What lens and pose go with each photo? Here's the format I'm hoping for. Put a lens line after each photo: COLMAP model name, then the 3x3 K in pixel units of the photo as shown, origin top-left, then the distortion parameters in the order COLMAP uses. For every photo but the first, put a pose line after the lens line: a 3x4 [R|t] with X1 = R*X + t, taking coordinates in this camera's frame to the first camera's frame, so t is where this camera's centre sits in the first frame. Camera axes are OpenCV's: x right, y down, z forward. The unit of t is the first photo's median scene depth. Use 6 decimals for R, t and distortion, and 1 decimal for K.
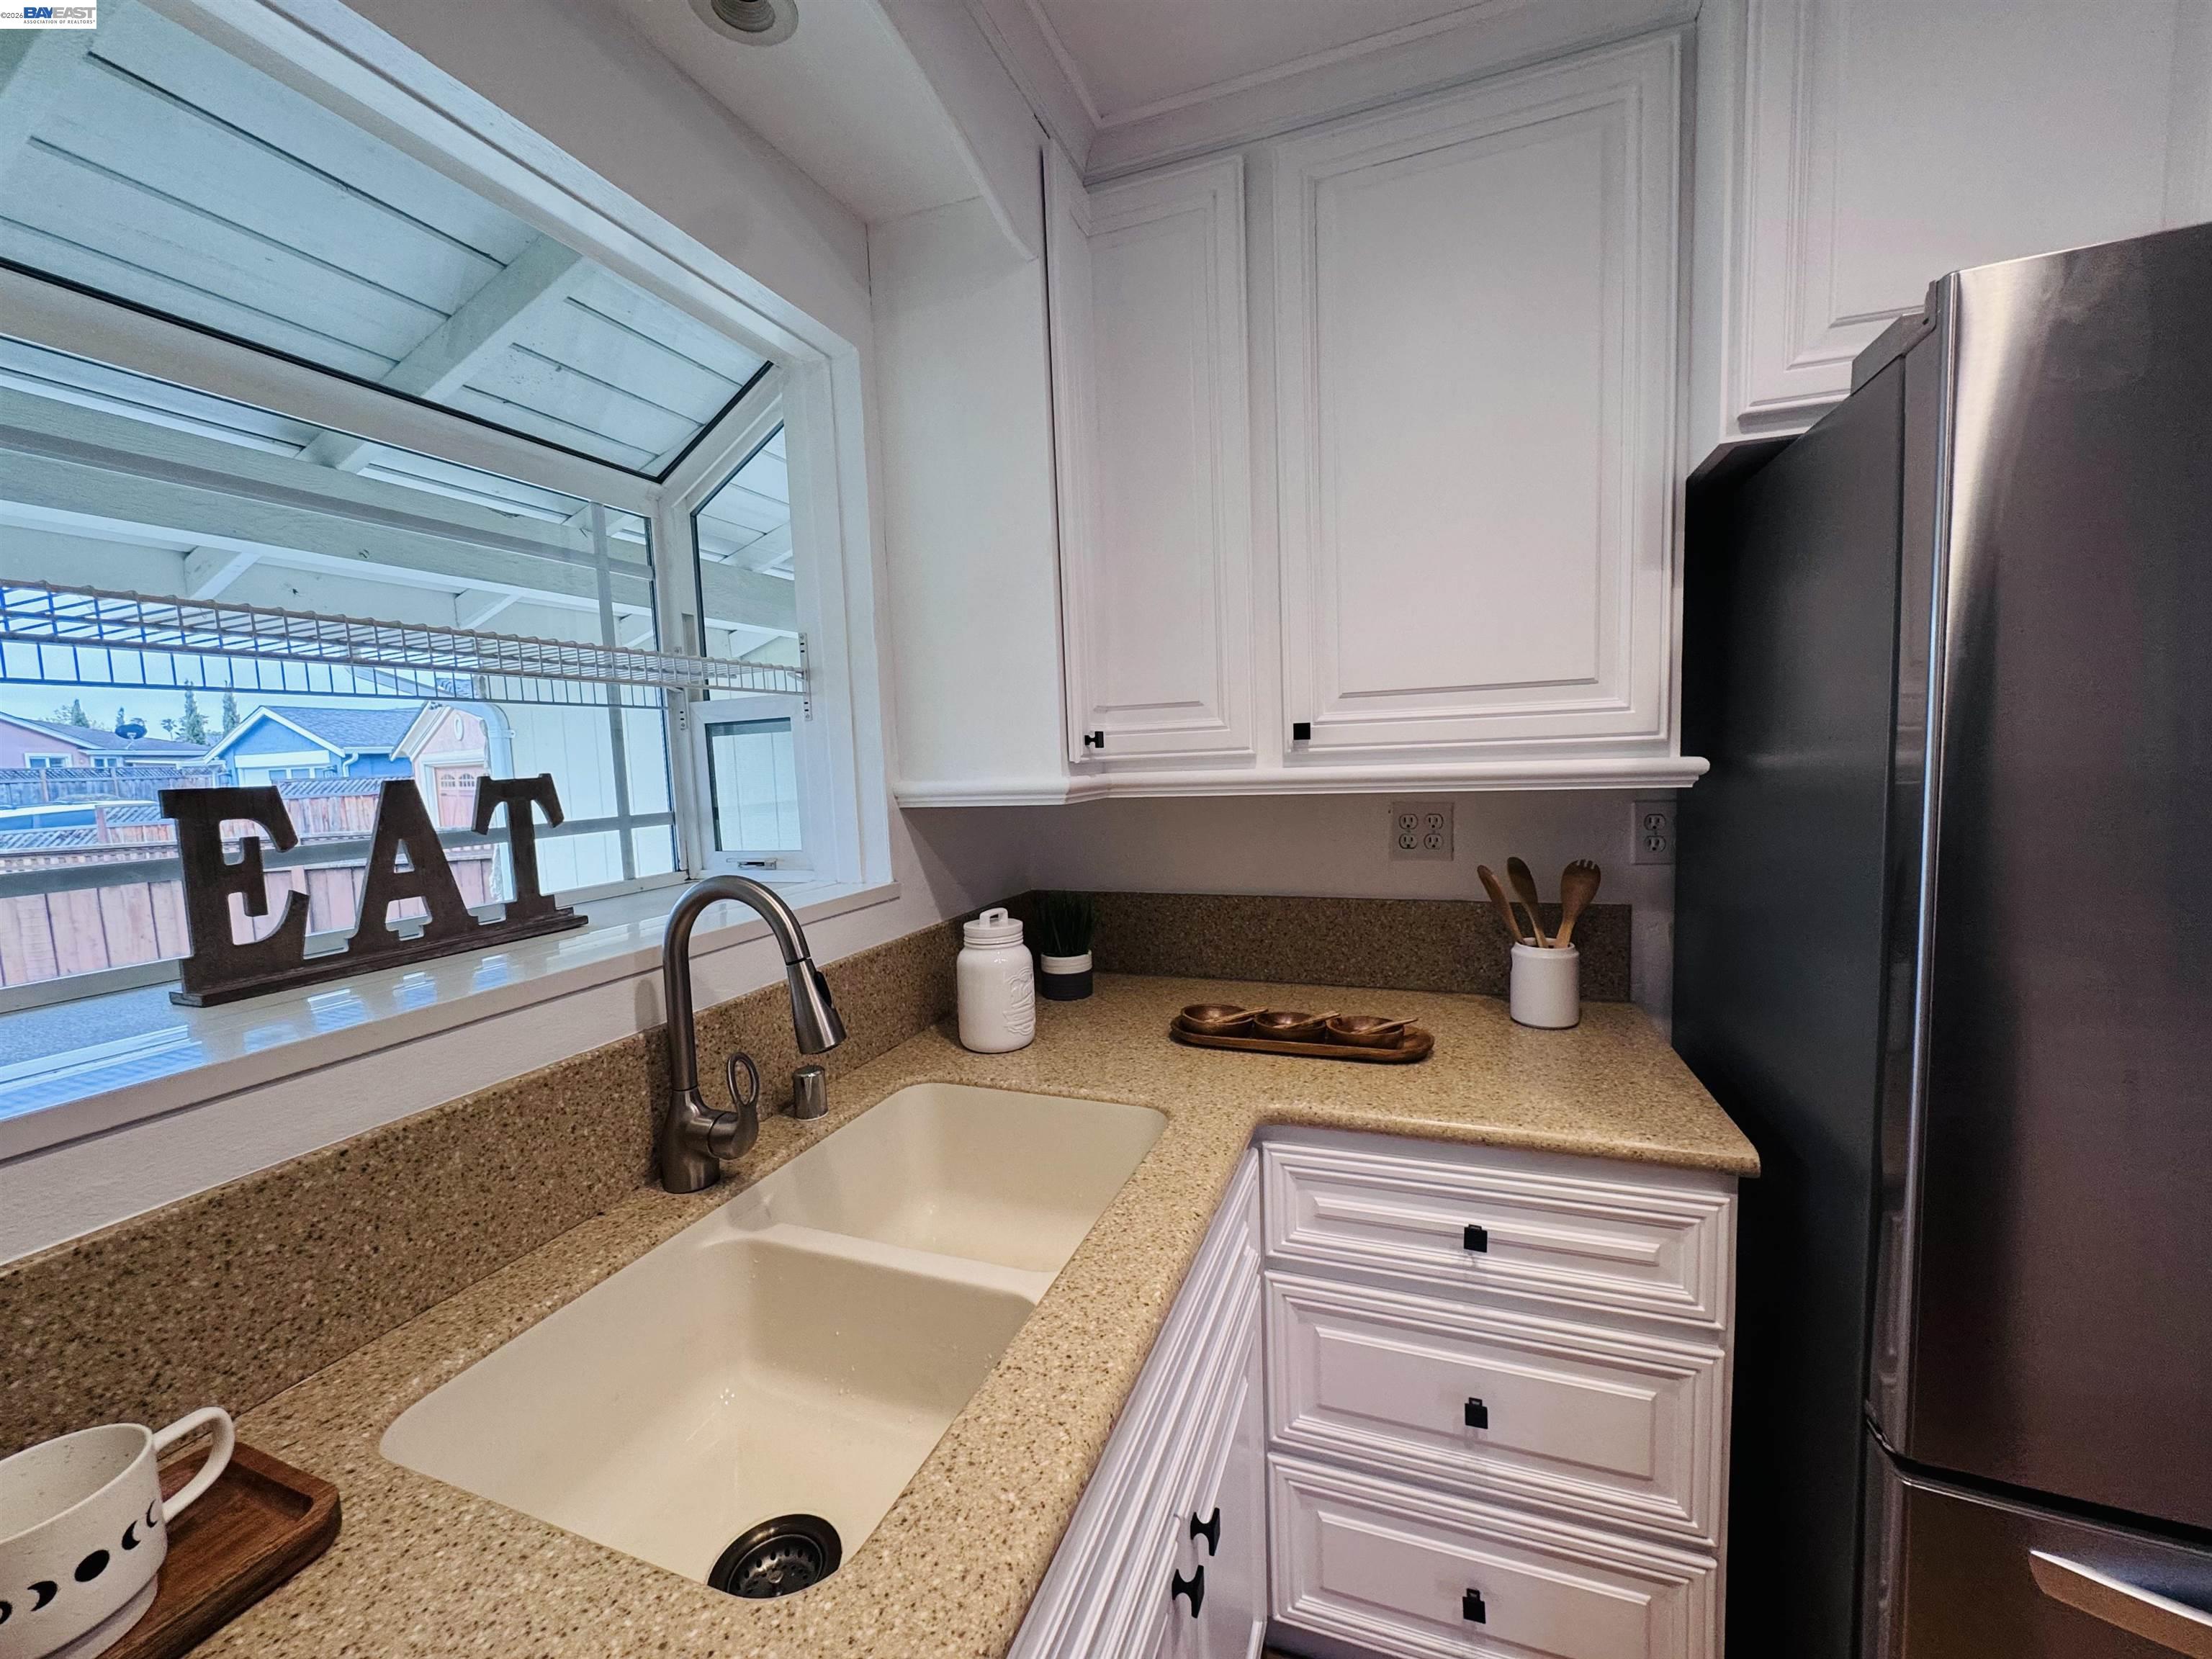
lens RADIAL K [[882.9, 0, 1106.0], [0, 882.9, 829.5], [0, 0, 1]] dist [-0.000684, 0.000186]
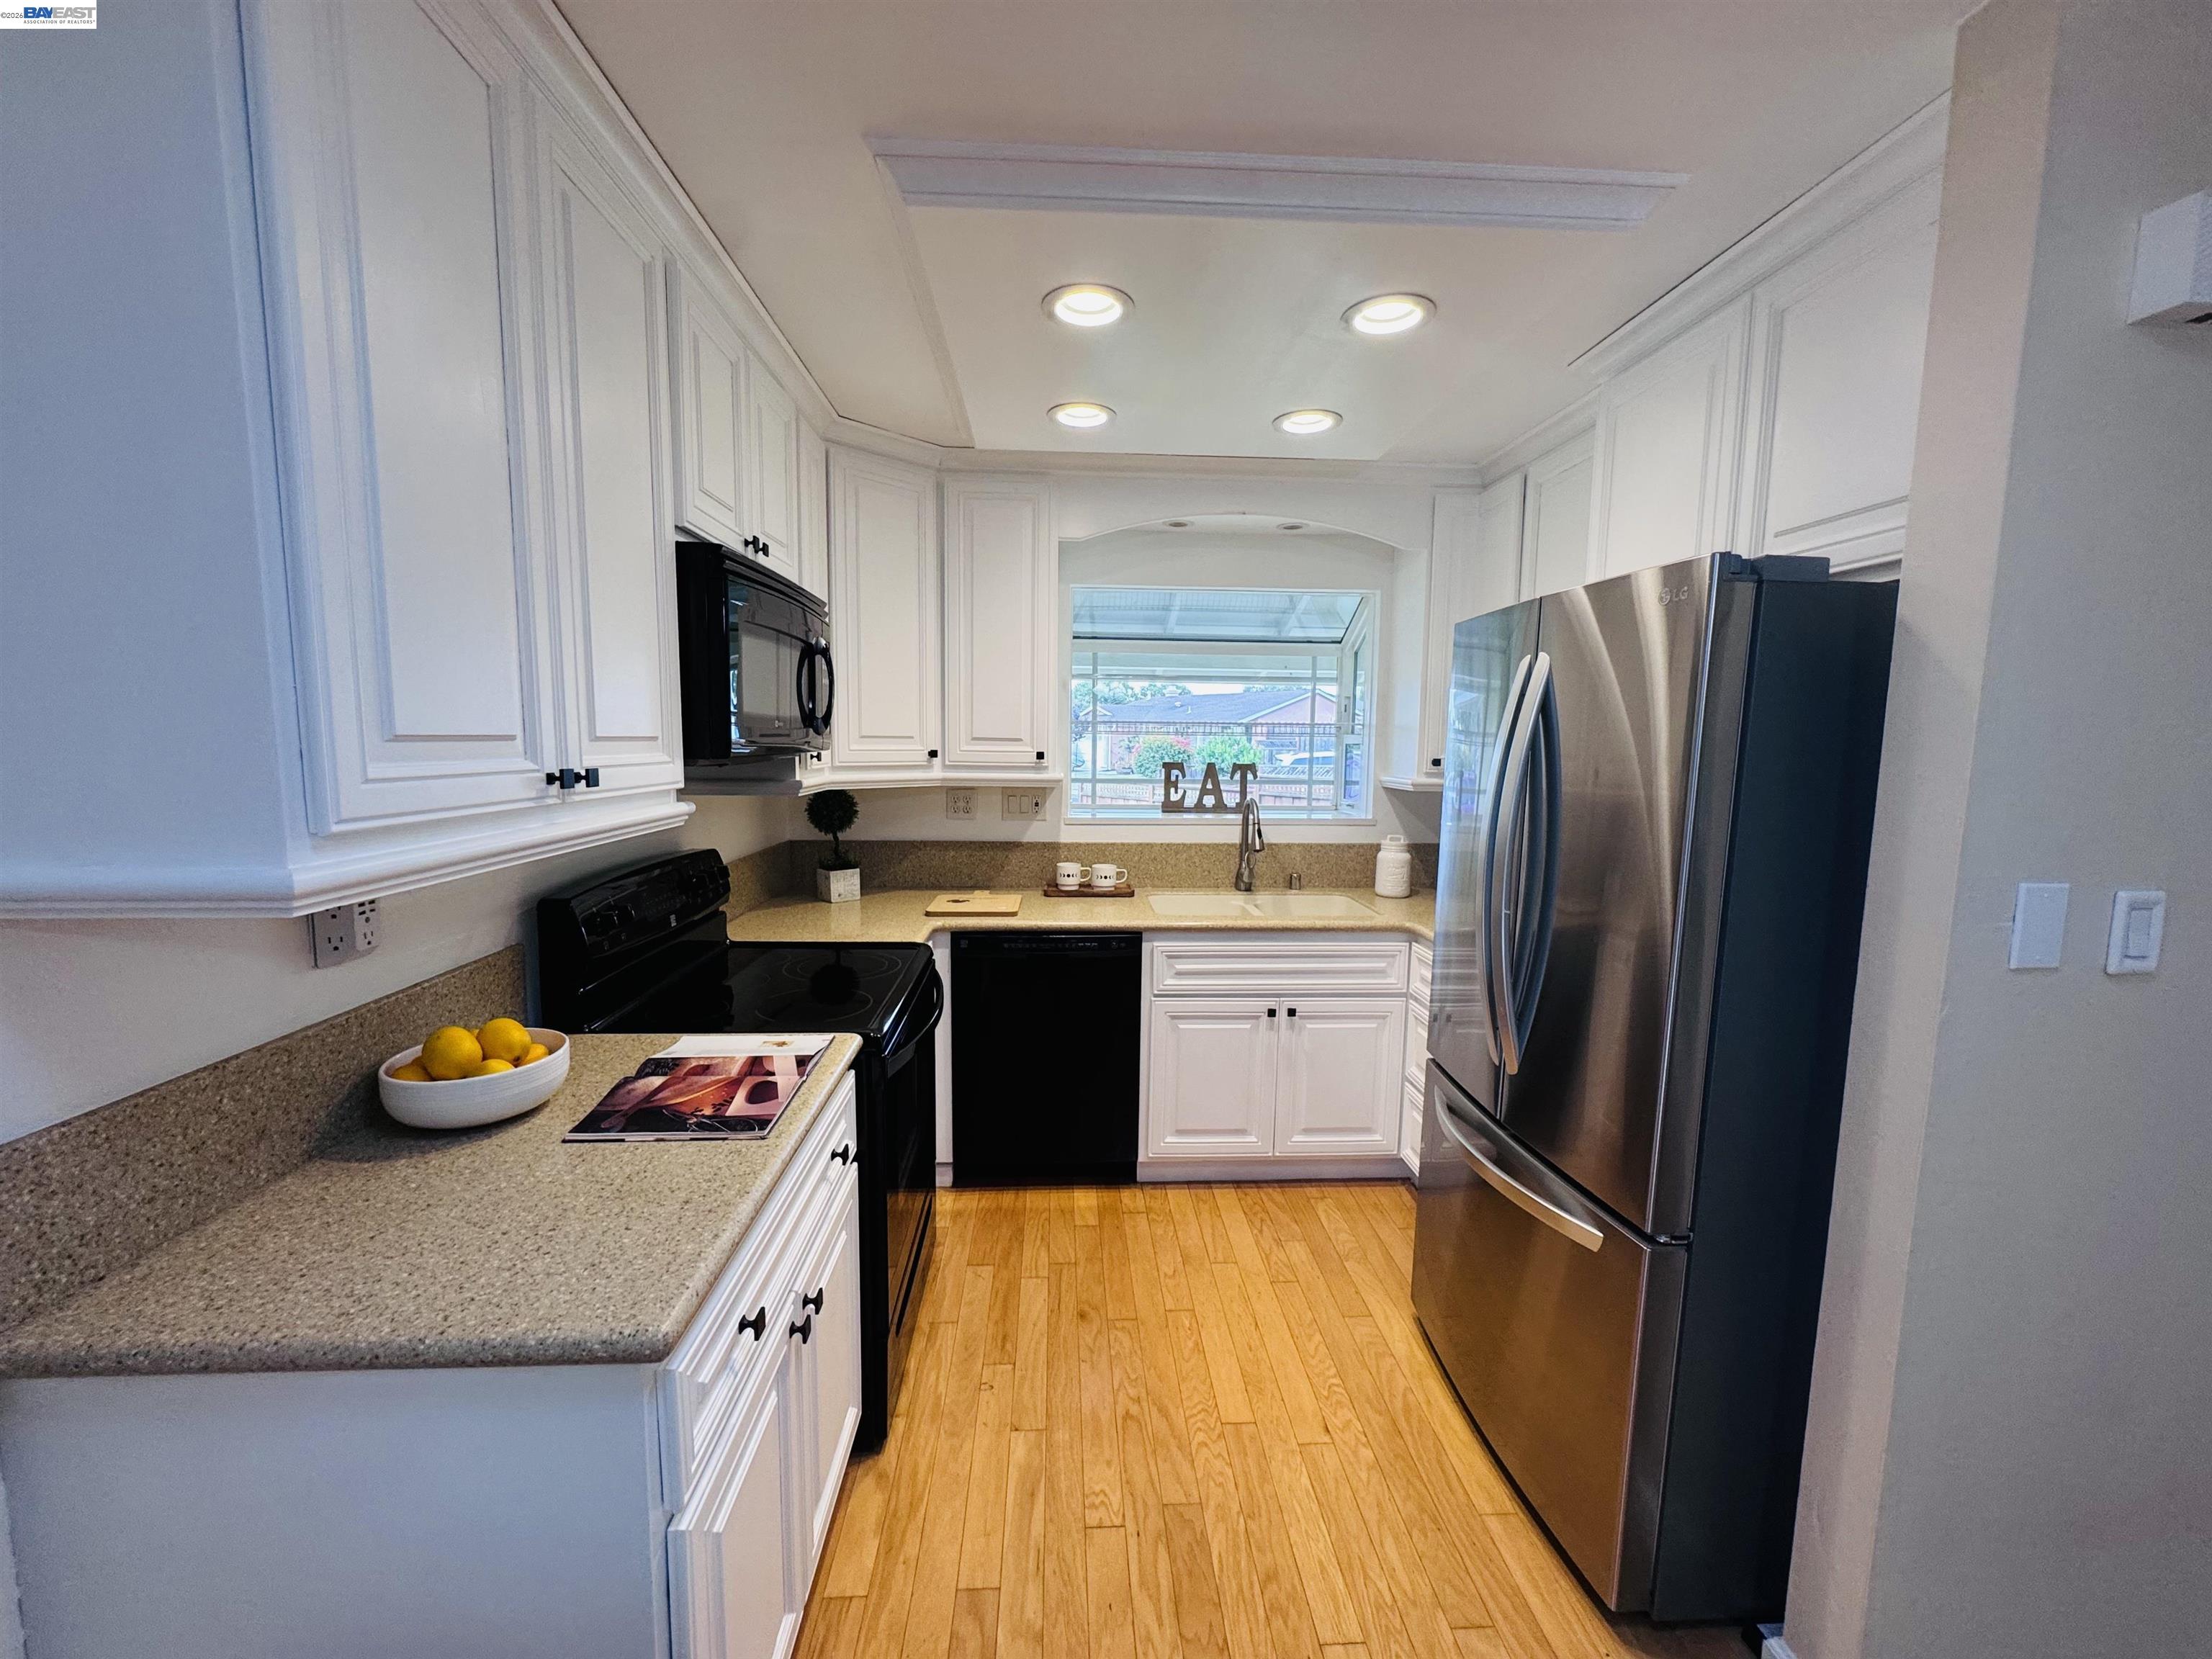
lens RADIAL K [[882.9, 0, 1106.0], [0, 882.9, 829.5], [0, 0, 1]] dist [-0.000684, 0.000186]
pose [[0.403407, 0.136006, -0.904856, 2.139259], [-0.104821, 0.989251, 0.101959, -0.100211], [0.908997, 0.053717, 0.413327, -0.791335]]
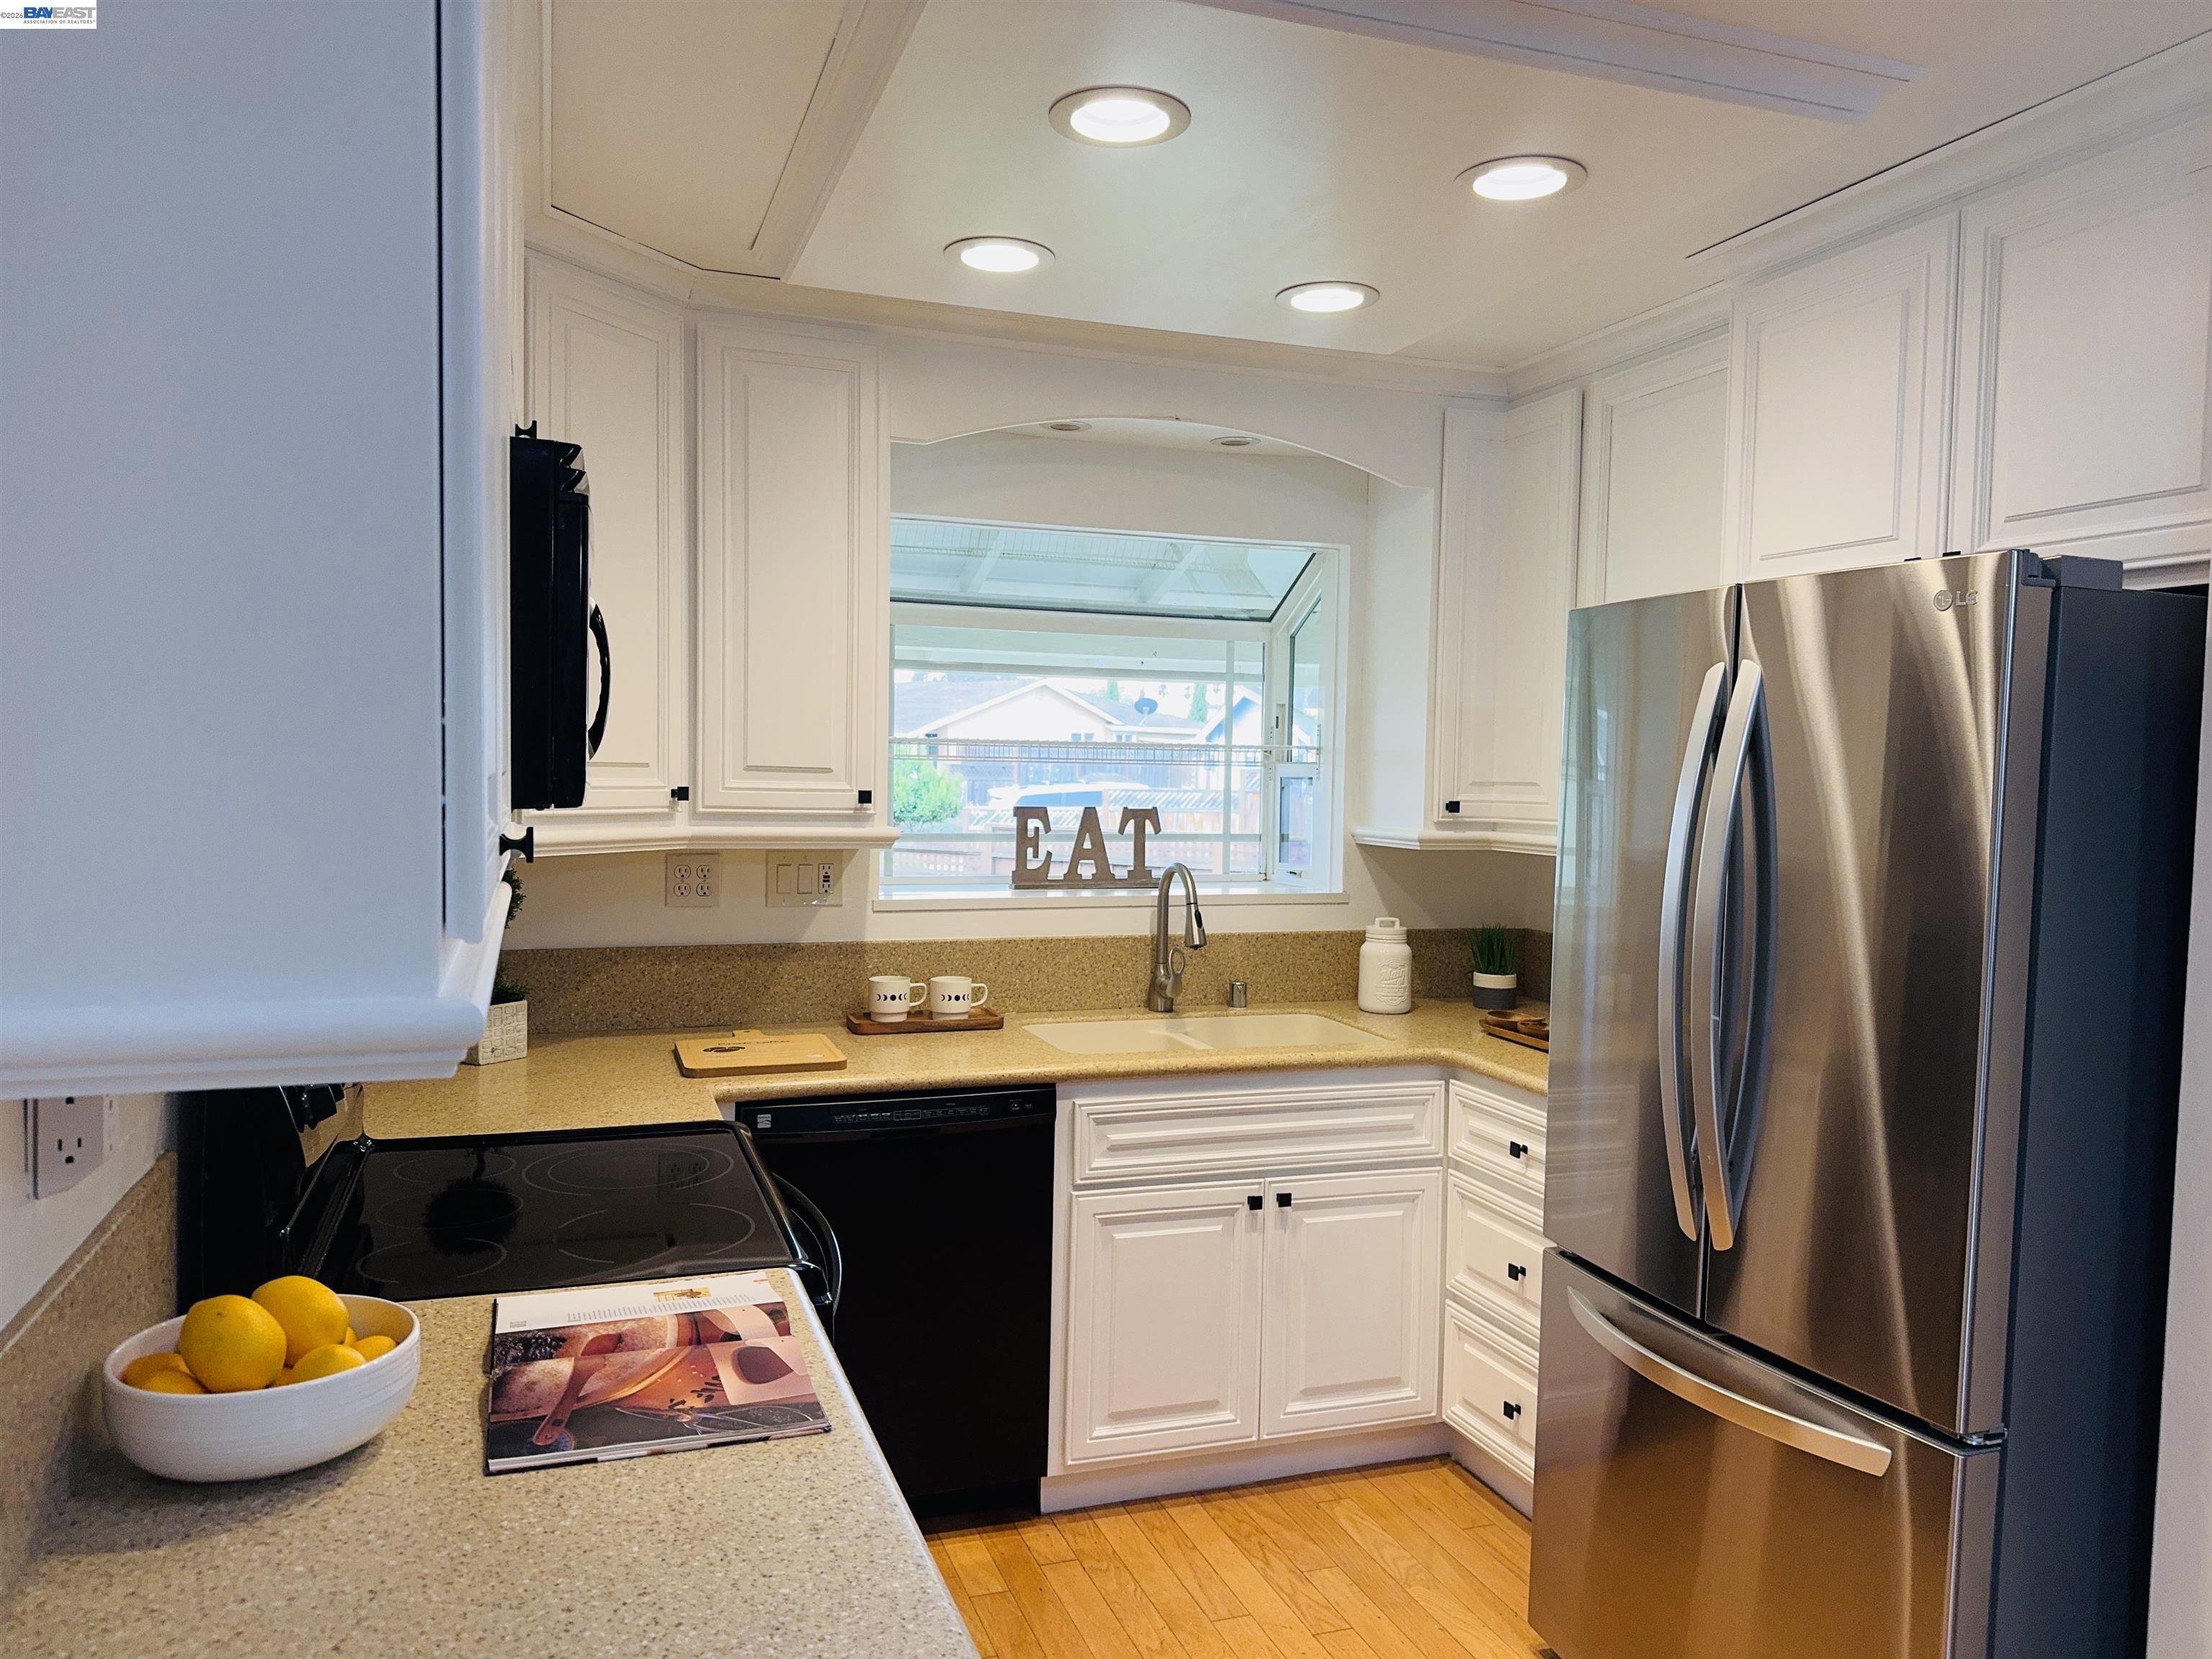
lens RADIAL K [[1551.2, 0, 1106.0], [0, 1551.2, 829.5], [0, 0, 1]] dist [0.147844, -0.228737]
pose [[0.646170, 0.080808, -0.758903, 2.034566], [-0.107361, 0.994115, 0.014440, -0.055992], [0.755604, 0.072146, 0.651043, -1.398197]]
